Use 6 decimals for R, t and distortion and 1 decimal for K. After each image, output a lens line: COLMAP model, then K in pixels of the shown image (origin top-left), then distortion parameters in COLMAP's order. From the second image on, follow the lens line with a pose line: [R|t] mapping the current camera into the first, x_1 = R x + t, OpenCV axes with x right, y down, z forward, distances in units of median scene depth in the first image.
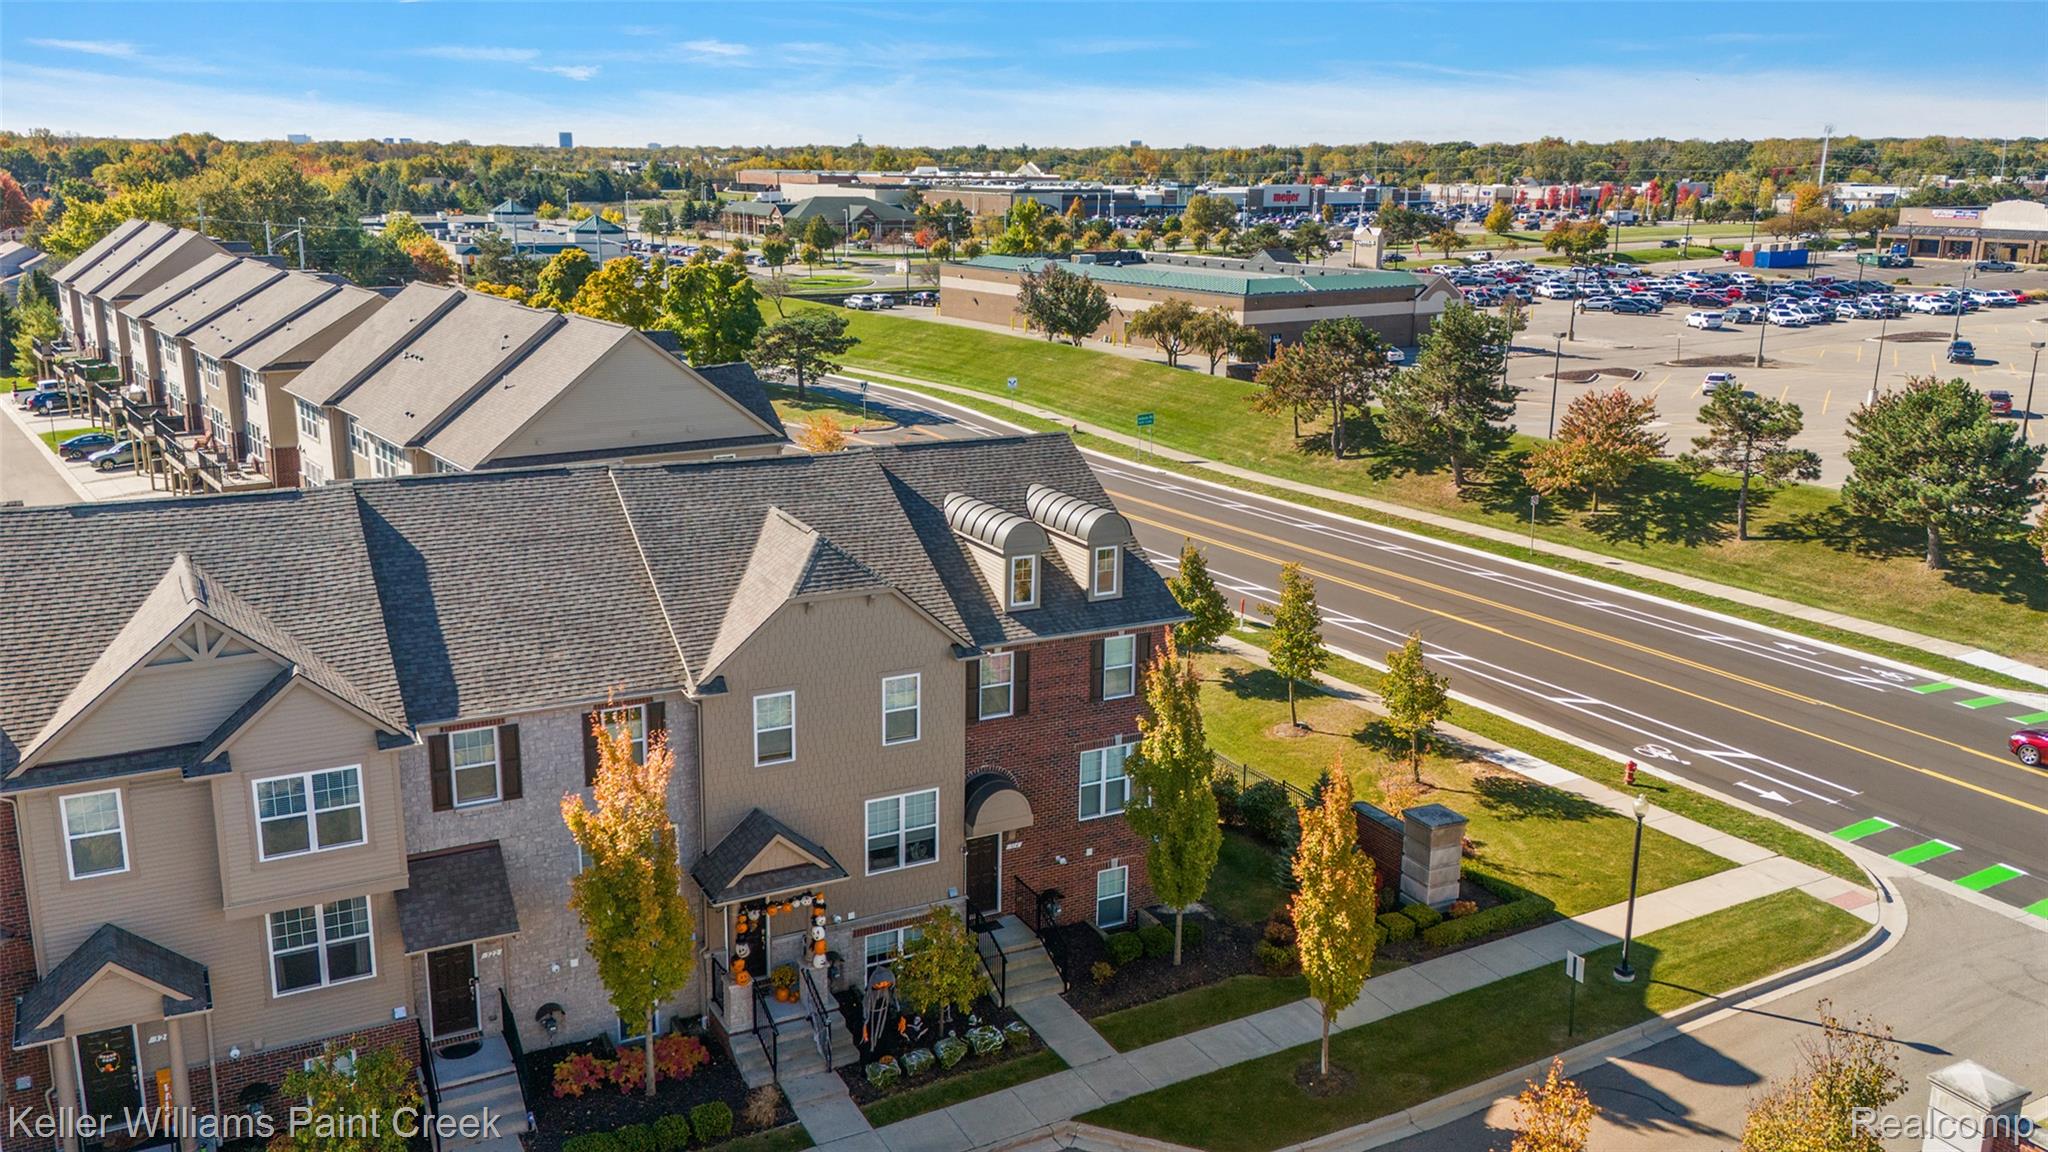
lens RADIAL K [[1638.6, 0, 1024.0], [0, 1638.6, 576.0], [0, 0, 1]] dist [0.132710, -0.299854]
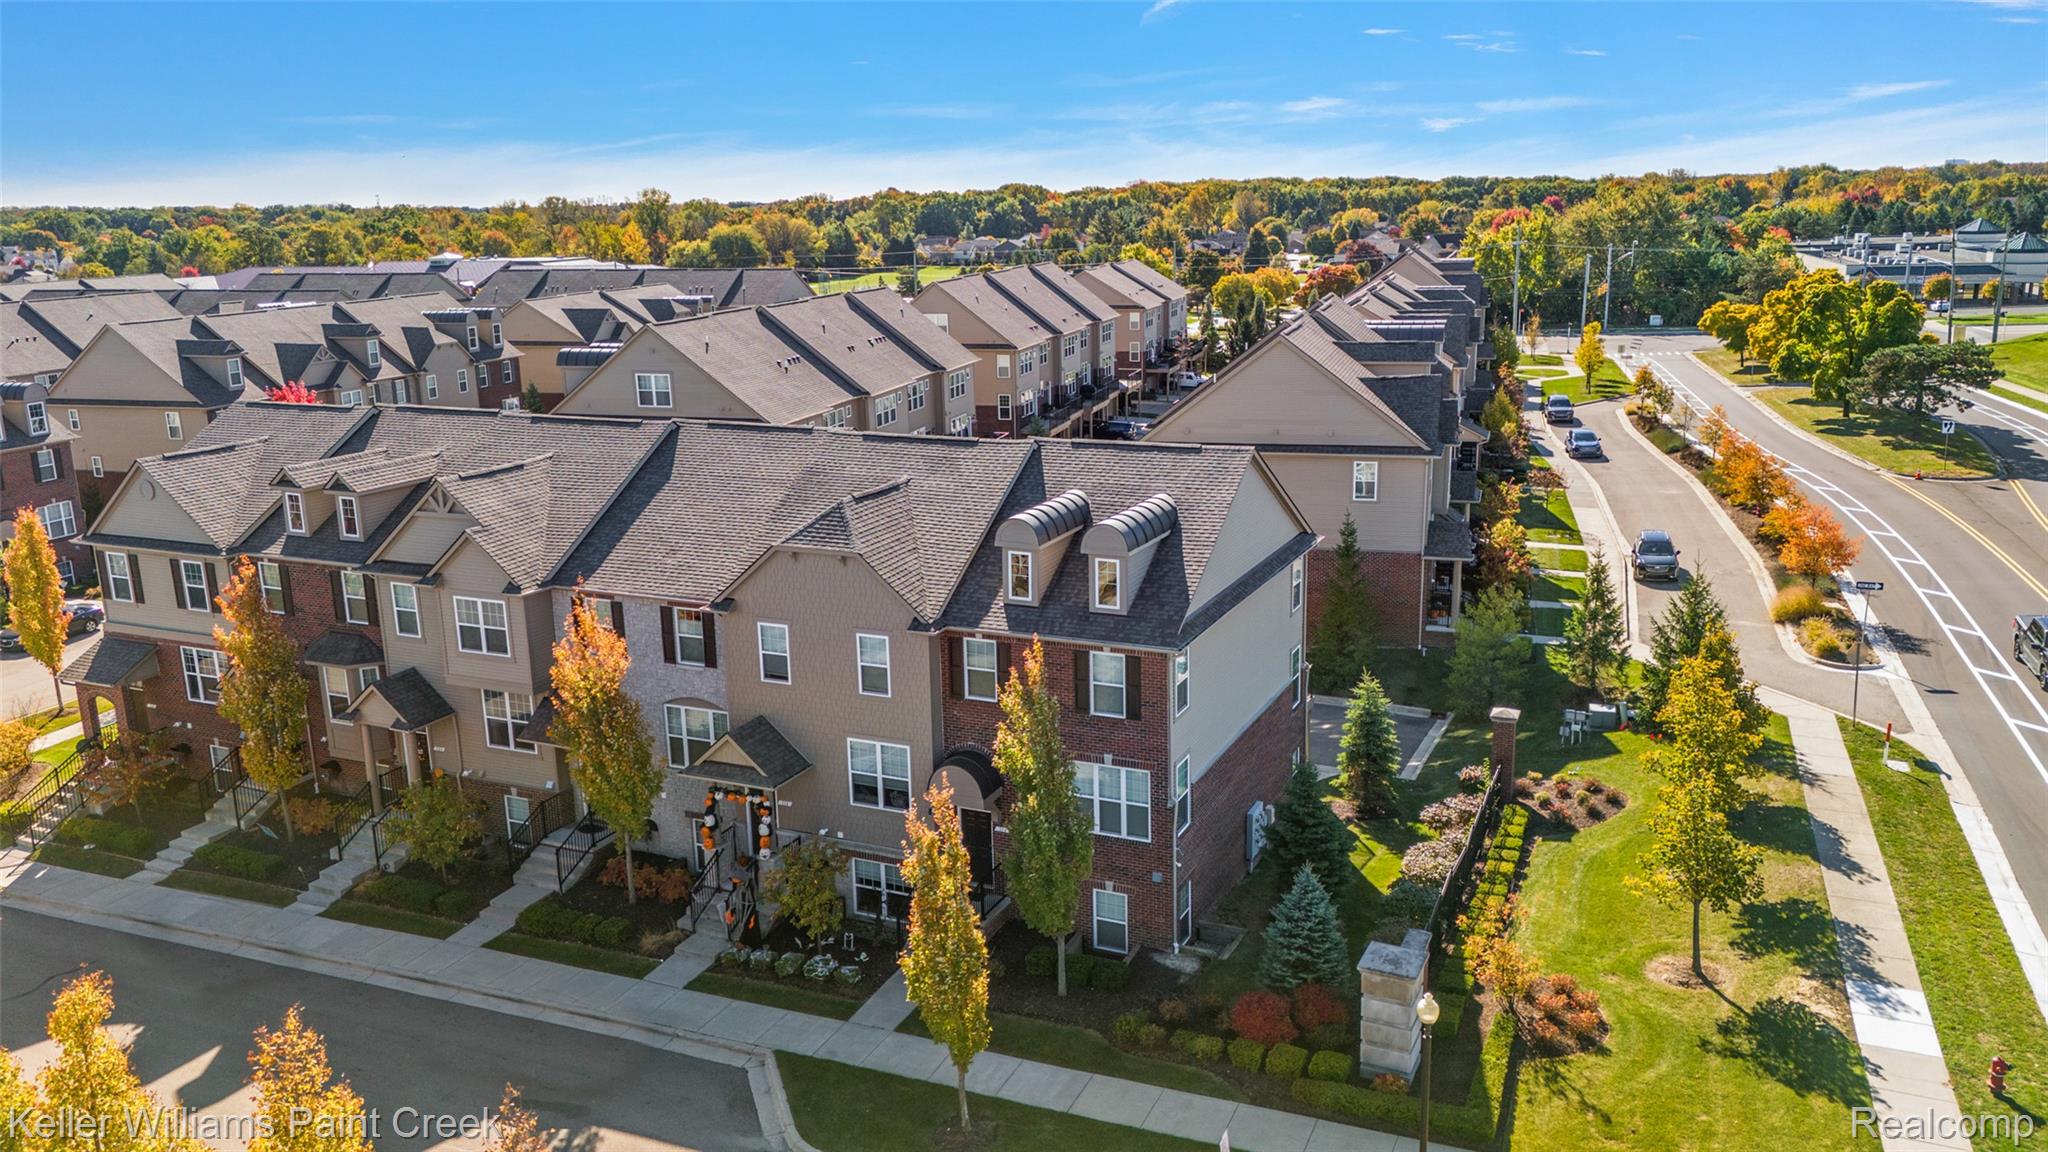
lens RADIAL K [[1528.7, 0, 1024.0], [0, 1528.7, 576.0], [0, 0, 1]] dist [0.083439, -0.091518]
pose [[0.595524, 0.162518, -0.786727, 0.753841], [-0.163428, 0.983353, 0.079427, -0.073653], [0.786538, 0.081273, 0.612170, 0.417592]]
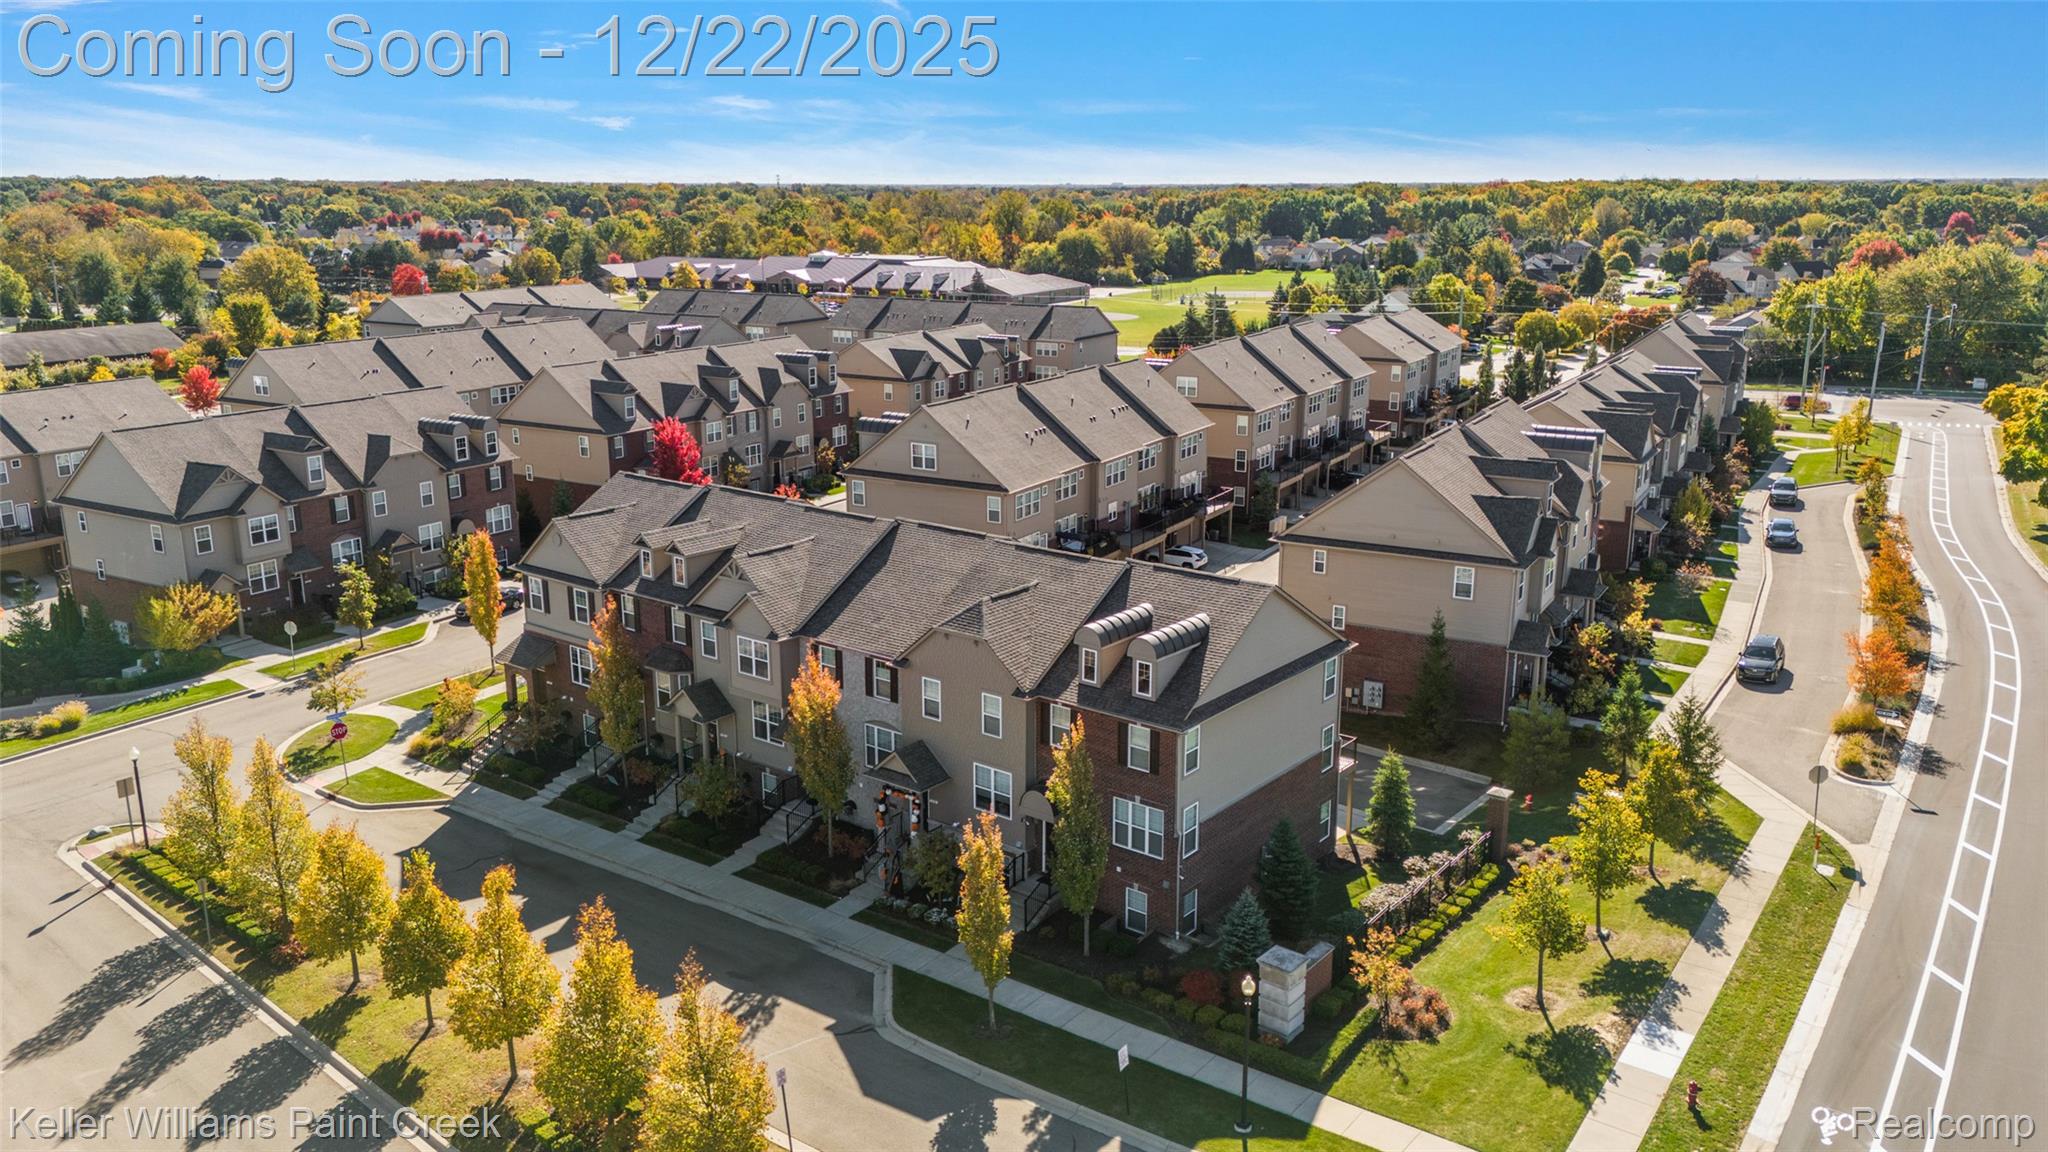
lens RADIAL K [[1528.7, 0, 1024.0], [0, 1528.7, 576.0], [0, 0, 1]] dist [0.083439, -0.091518]
pose [[0.392442, 0.215023, -0.894290, 1.196956], [-0.215591, 0.966708, 0.137827, -0.254075], [0.894153, 0.138712, 0.425734, 0.347246]]
